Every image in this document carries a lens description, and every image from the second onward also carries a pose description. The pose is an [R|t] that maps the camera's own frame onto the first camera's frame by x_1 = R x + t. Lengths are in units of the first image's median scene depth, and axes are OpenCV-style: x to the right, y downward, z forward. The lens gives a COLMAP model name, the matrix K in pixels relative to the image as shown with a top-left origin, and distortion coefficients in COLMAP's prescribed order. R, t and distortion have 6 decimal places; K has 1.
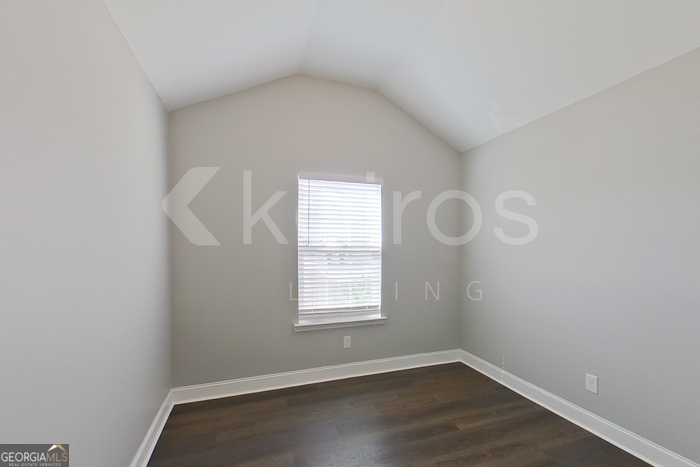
lens RADIAL K [[302.9, 0, 353.8], [0, 302.9, 232.3], [0, 0, 1]] dist [-0.001128, -0.000011]
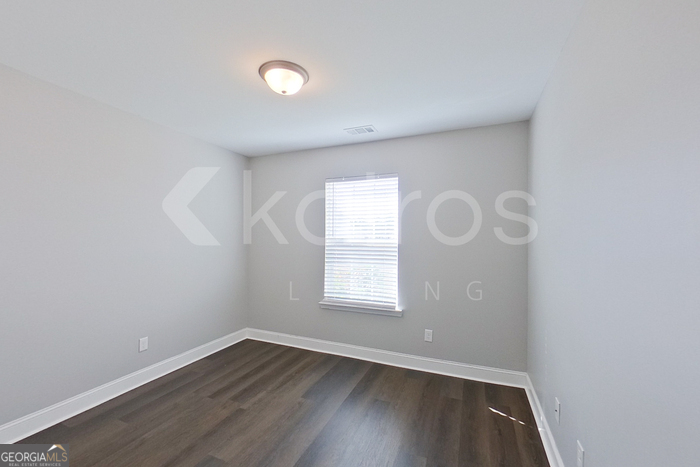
lens RADIAL K [[297.7, 0, 349.5], [0, 297.7, 231.2], [0, 0, 1]] dist [-0.001829, -0.000502]
pose [[0.729533, -0.005725, -0.683922, 0.691576], [0.030611, 0.999236, 0.024287, -0.011753], [0.683260, -0.038654, 0.729151, 0.196411]]
